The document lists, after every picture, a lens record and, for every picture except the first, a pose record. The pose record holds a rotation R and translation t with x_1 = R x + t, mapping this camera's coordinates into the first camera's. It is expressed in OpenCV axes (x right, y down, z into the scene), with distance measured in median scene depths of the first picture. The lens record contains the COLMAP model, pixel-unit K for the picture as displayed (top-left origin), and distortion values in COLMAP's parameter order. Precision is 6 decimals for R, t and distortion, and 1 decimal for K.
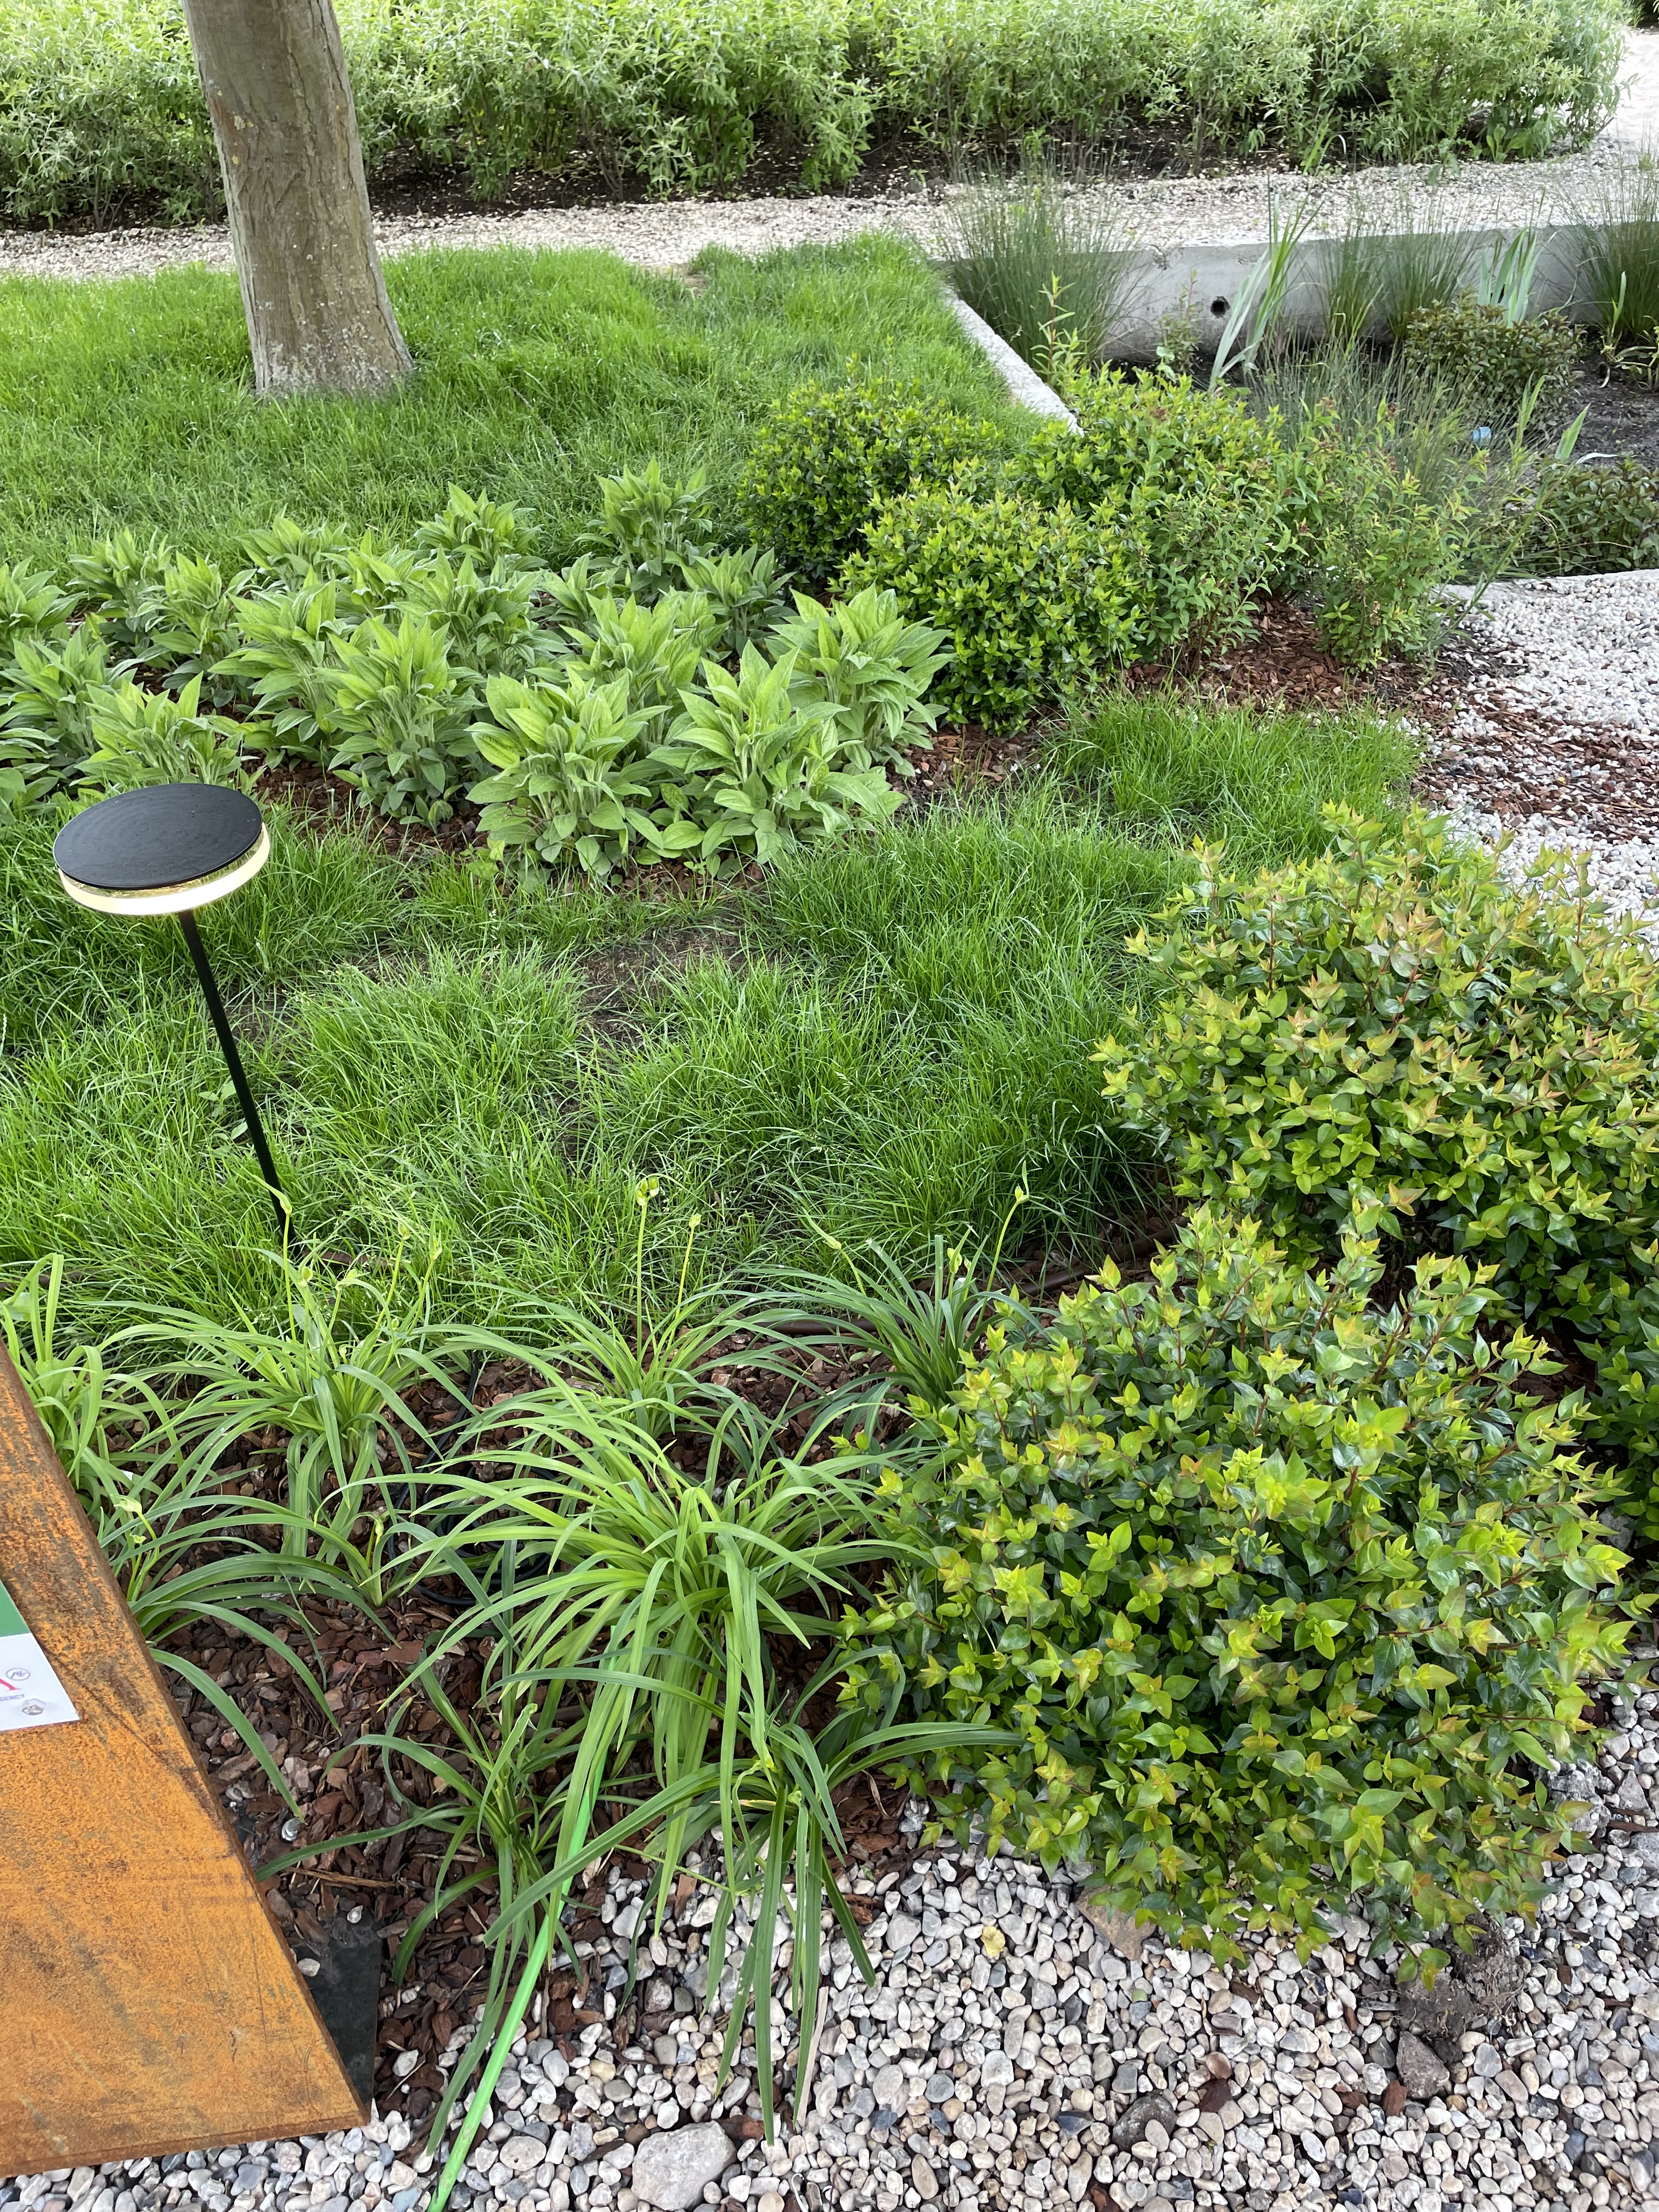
lens RADIAL K [[1656.5, 0, 811.6], [0, 1656.5, 1142.5], [0, 0, 1]] dist [0.076747, -0.105495]
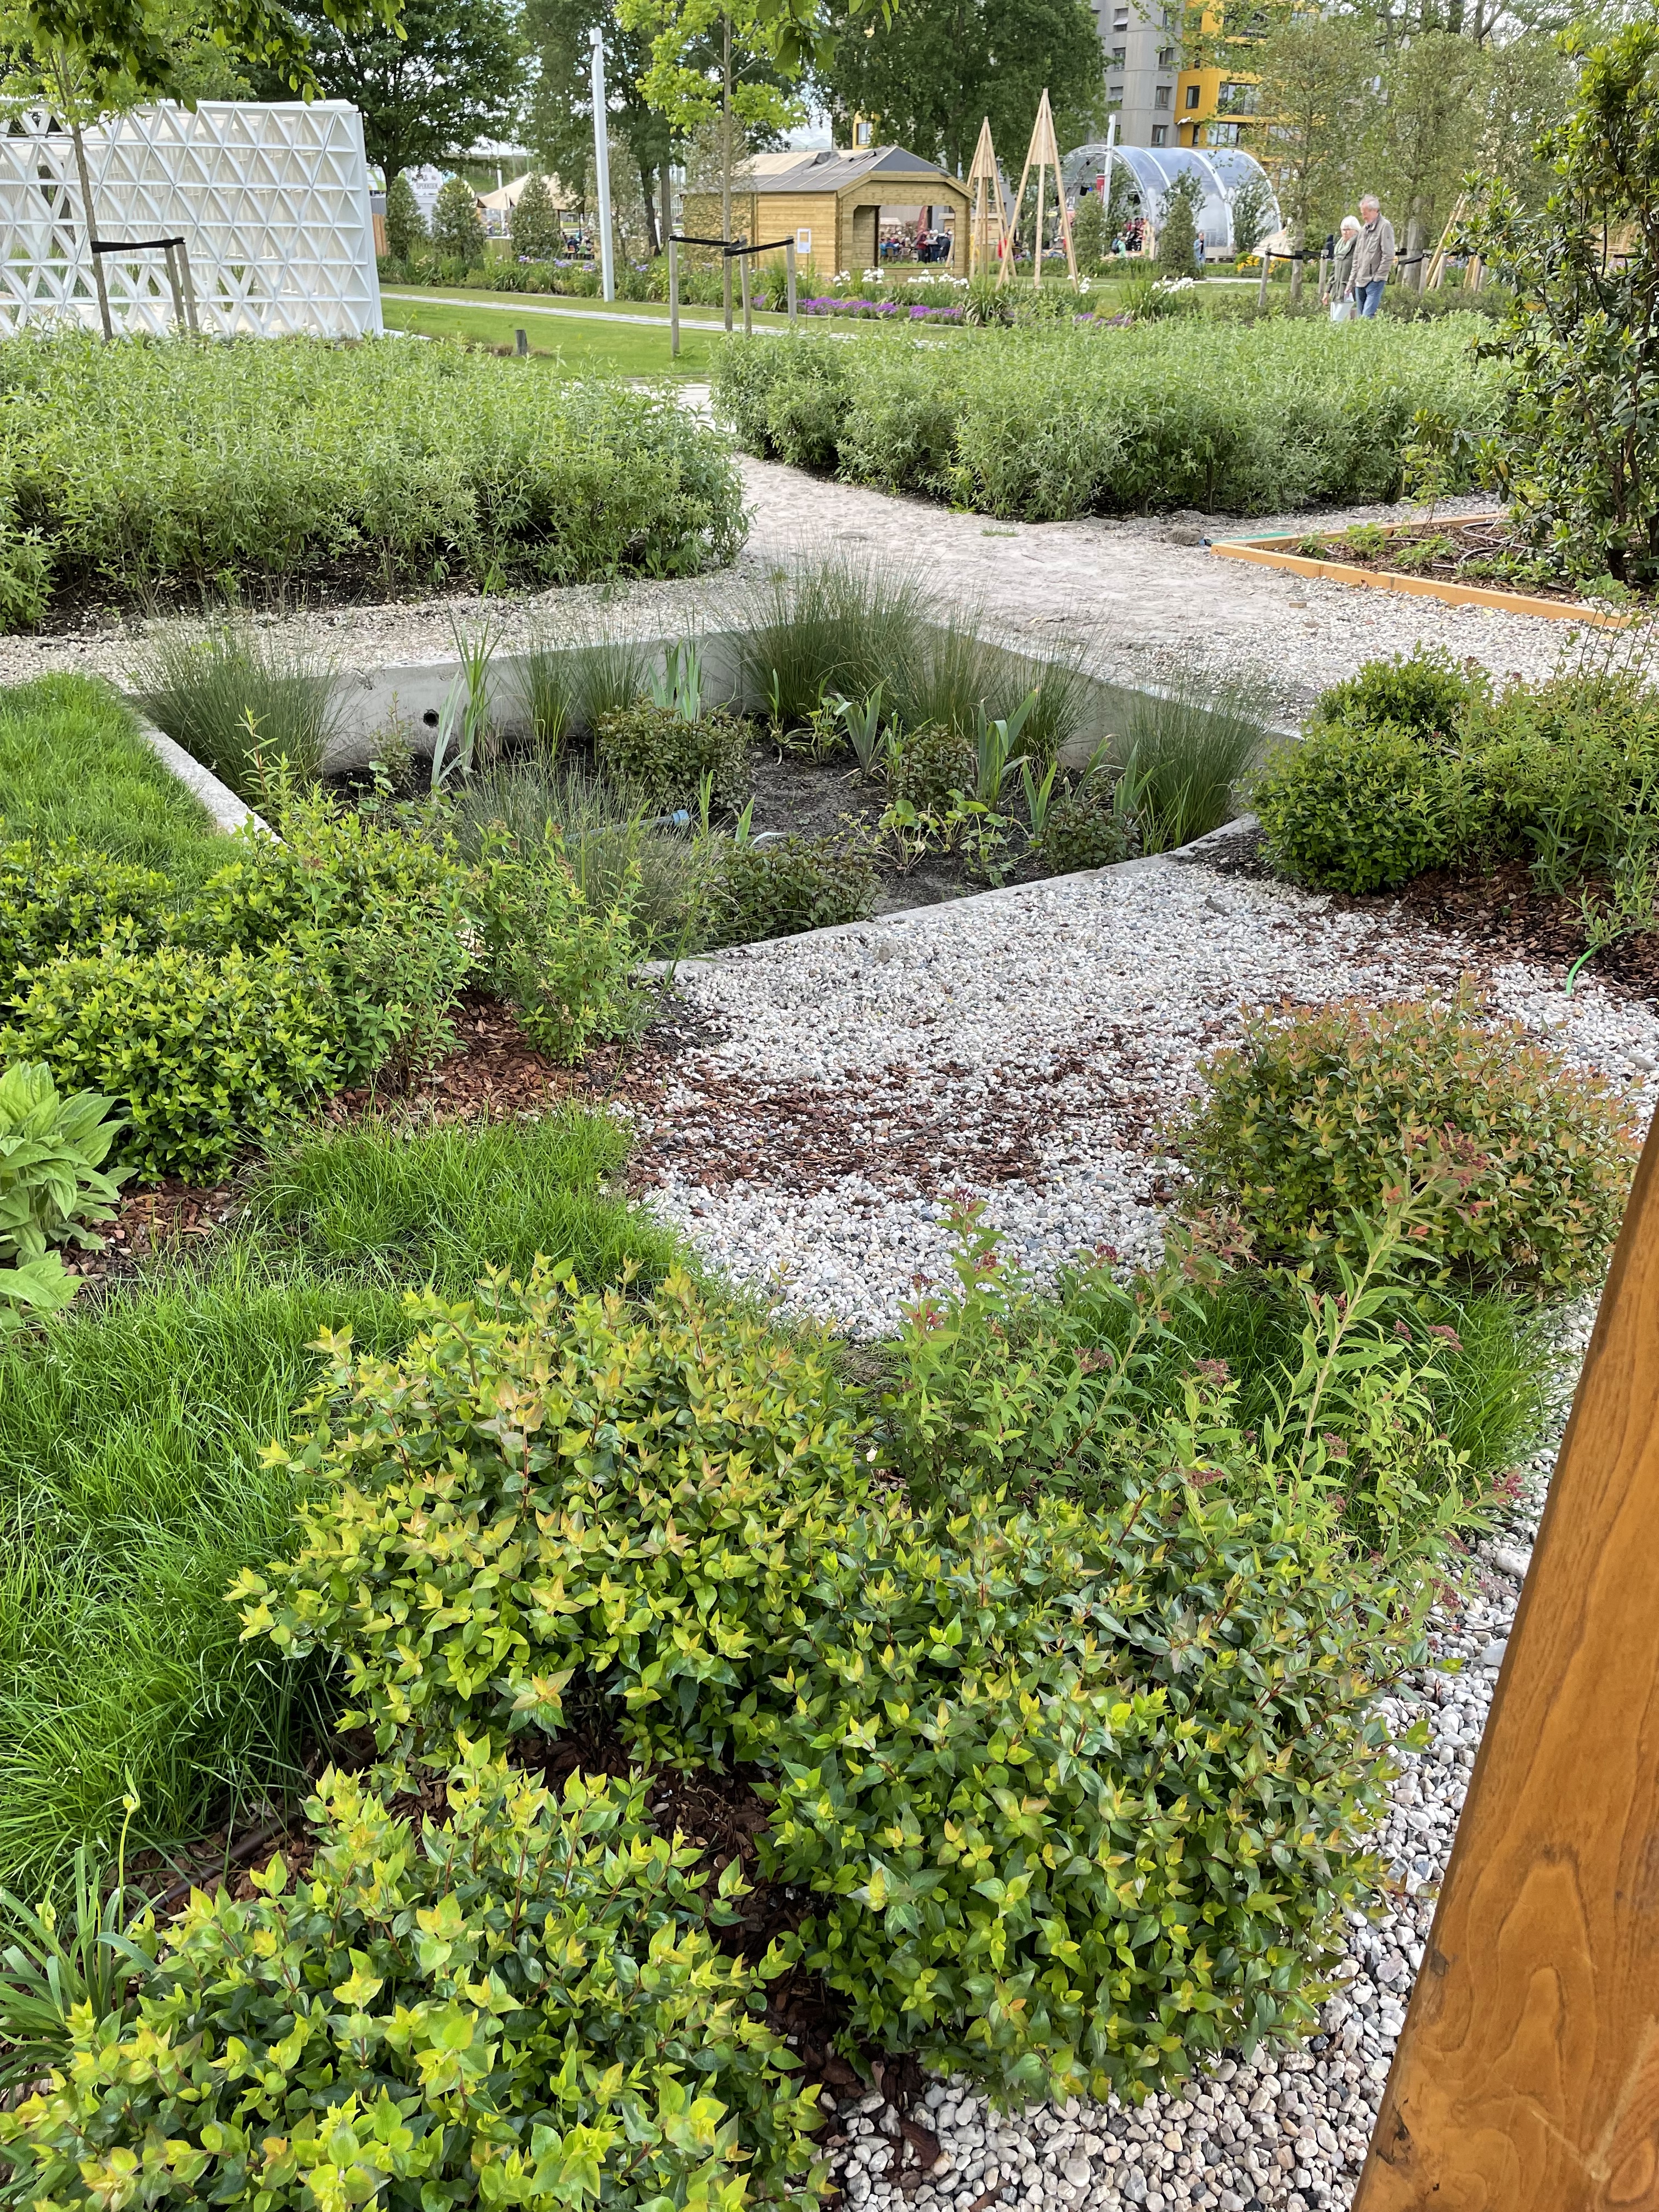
lens RADIAL K [[1656.5, 0, 830.2], [0, 1656.5, 1142.6], [0, 0, 1]] dist [0.076747, -0.105495]
pose [[0.920219, -0.158518, 0.357866, 0.102872], [0.223527, 0.963389, -0.148043, -0.045451], [-0.321297, 0.216225, 0.921963, -0.005196]]
